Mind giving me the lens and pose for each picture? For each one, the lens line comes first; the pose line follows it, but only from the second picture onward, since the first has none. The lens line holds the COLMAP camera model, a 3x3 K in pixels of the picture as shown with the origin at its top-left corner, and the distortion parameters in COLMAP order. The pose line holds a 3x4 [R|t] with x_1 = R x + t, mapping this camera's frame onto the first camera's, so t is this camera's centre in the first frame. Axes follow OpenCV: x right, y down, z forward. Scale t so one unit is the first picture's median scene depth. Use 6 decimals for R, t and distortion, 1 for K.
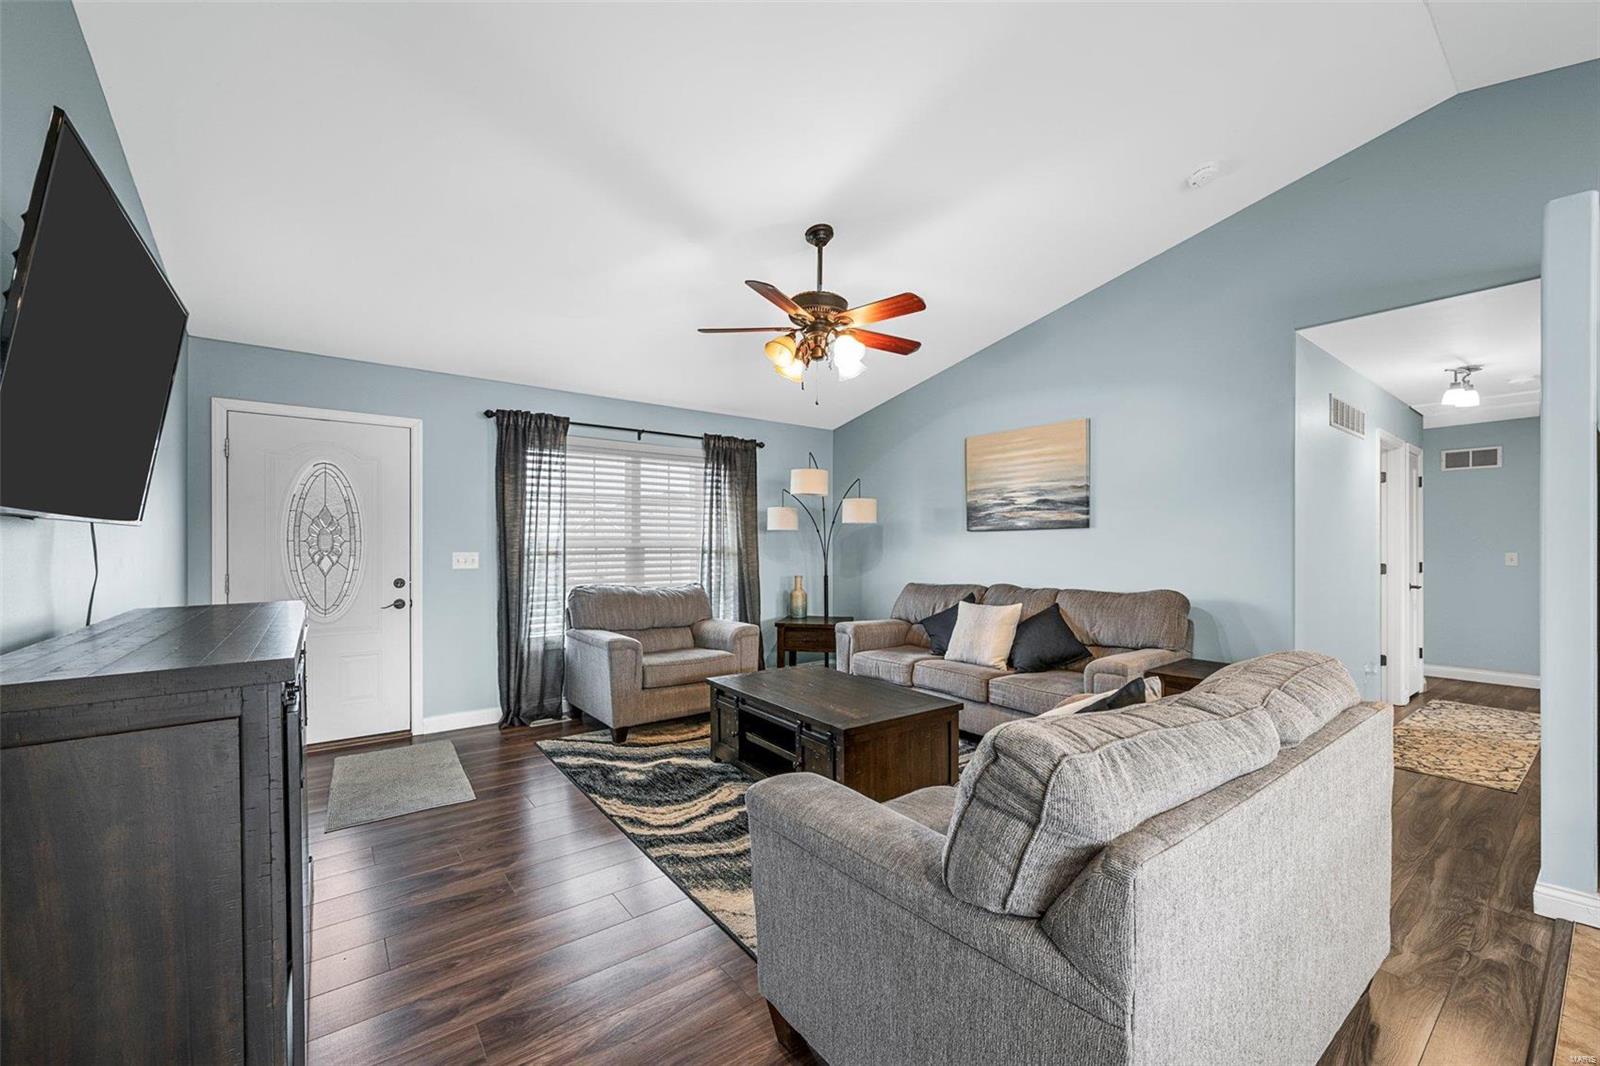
lens RADIAL K [[639.5, 0, 800.5], [0, 639.5, 545.8], [0, 0, 1]] dist [-0.000353, 0.000028]
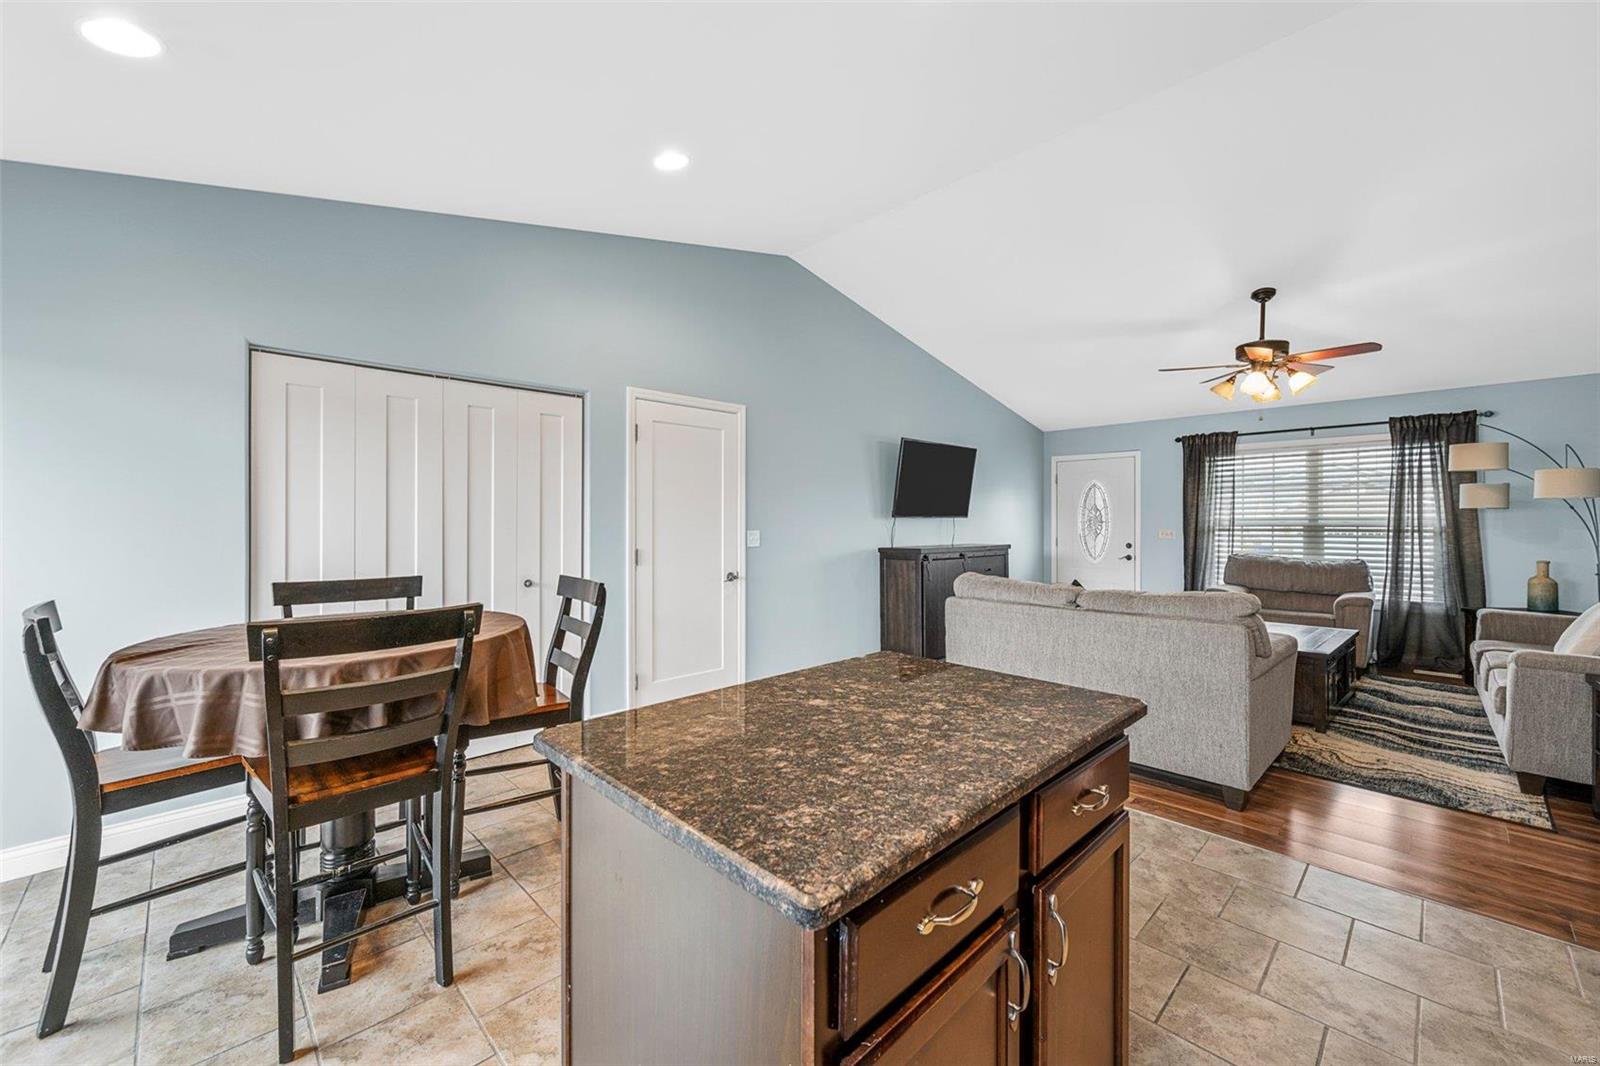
lens RADIAL K [[636.6, 0, 797.5], [0, 636.6, 525.0], [0, 0, 1]] dist [-0.000226, -0.000223]
pose [[0.119952, 0.005013, -0.992767, 0.997588], [0.002078, 0.999984, 0.005300, -0.009782], [0.992778, -0.002699, 0.119940, -0.112698]]
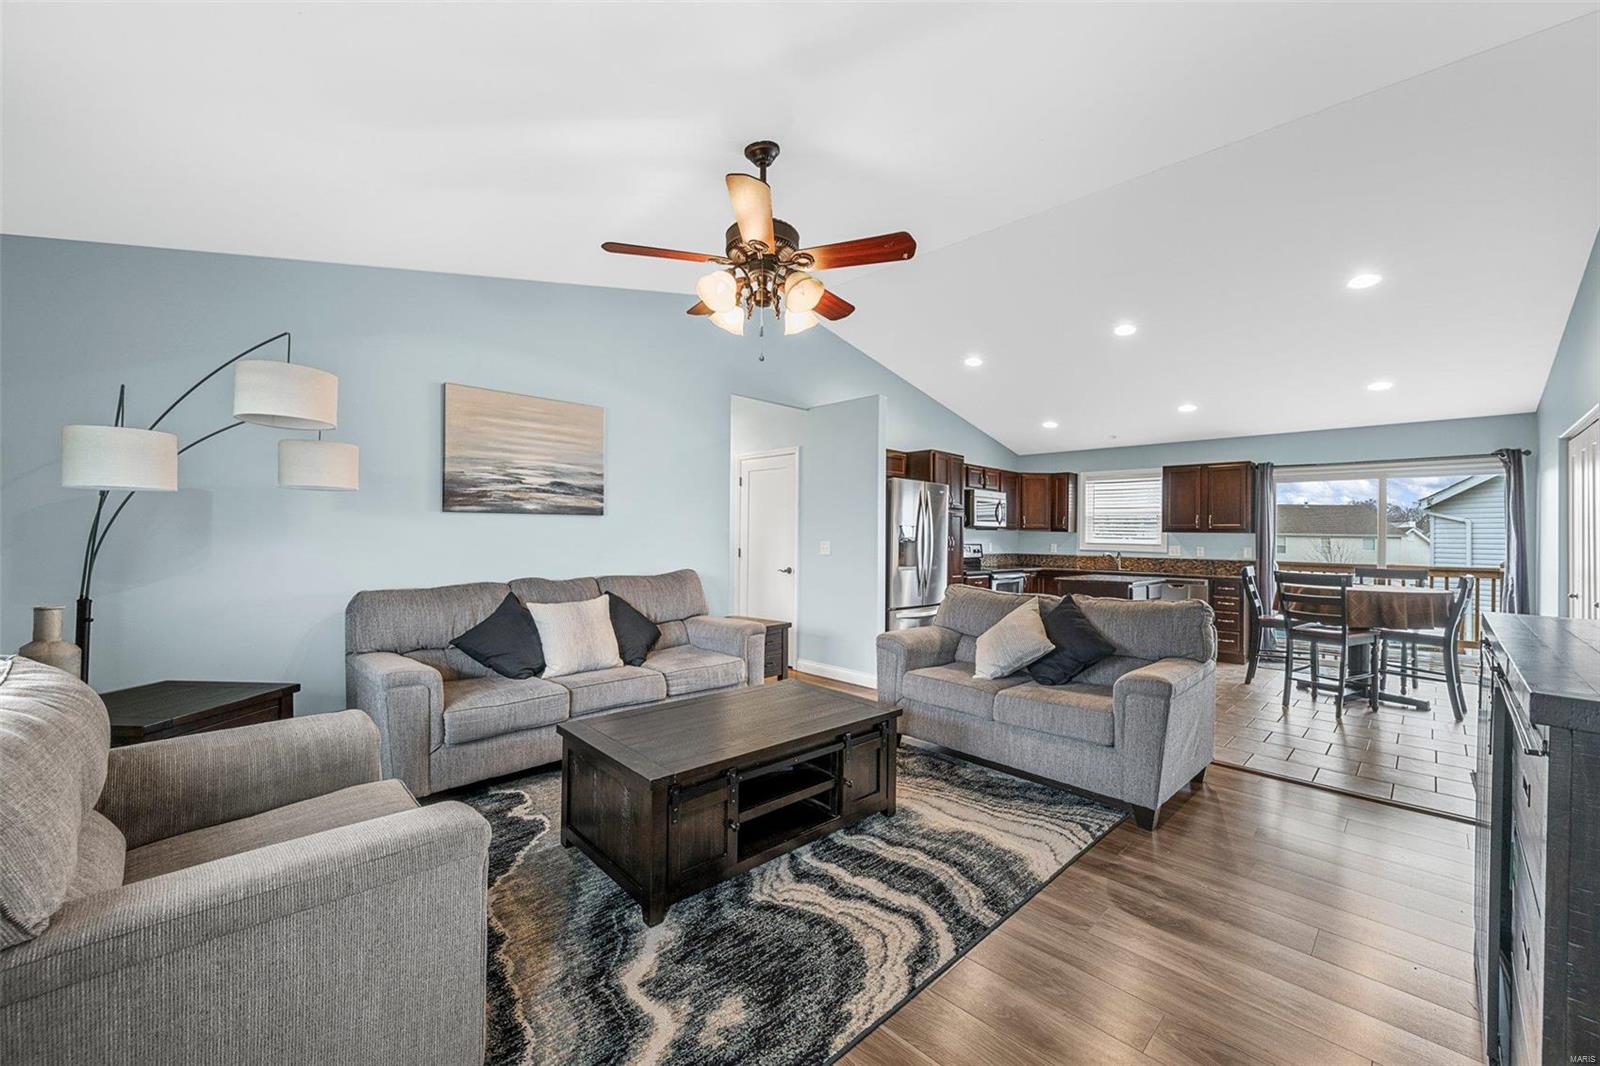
lens RADIAL K [[636.6, 0, 797.5], [0, 636.6, 525.0], [0, 0, 1]] dist [-0.000226, -0.000223]
pose [[-0.134144, 0.008540, 0.990925, -0.620576], [-0.015656, 0.999820, -0.010736, -0.006704], [-0.990838, -0.016954, -0.133986, 0.841109]]
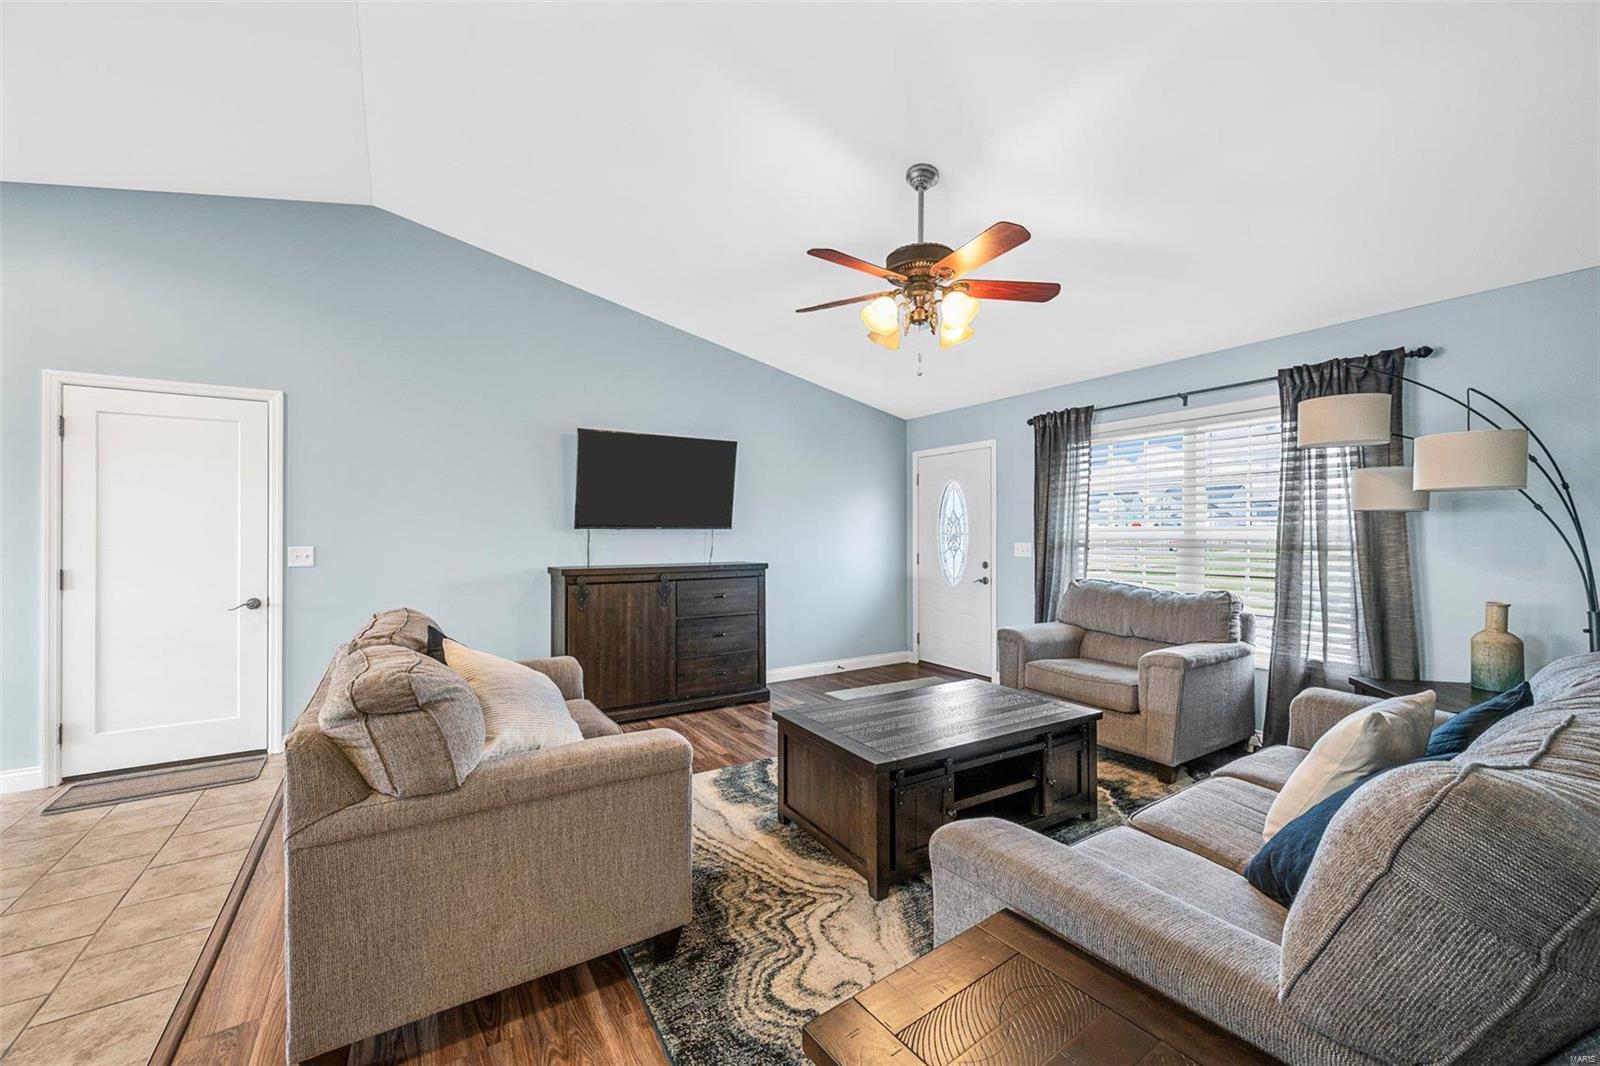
lens RADIAL K [[630.4, 0, 798.0], [0, 630.4, 536.7], [0, 0, 1]] dist [-0.002524, -0.000313]
pose [[-0.079182, 0.005690, -0.996844, 0.710978], [0.004376, 0.999976, 0.005361, -0.009495], [0.996851, -0.003938, -0.079205, 0.715400]]
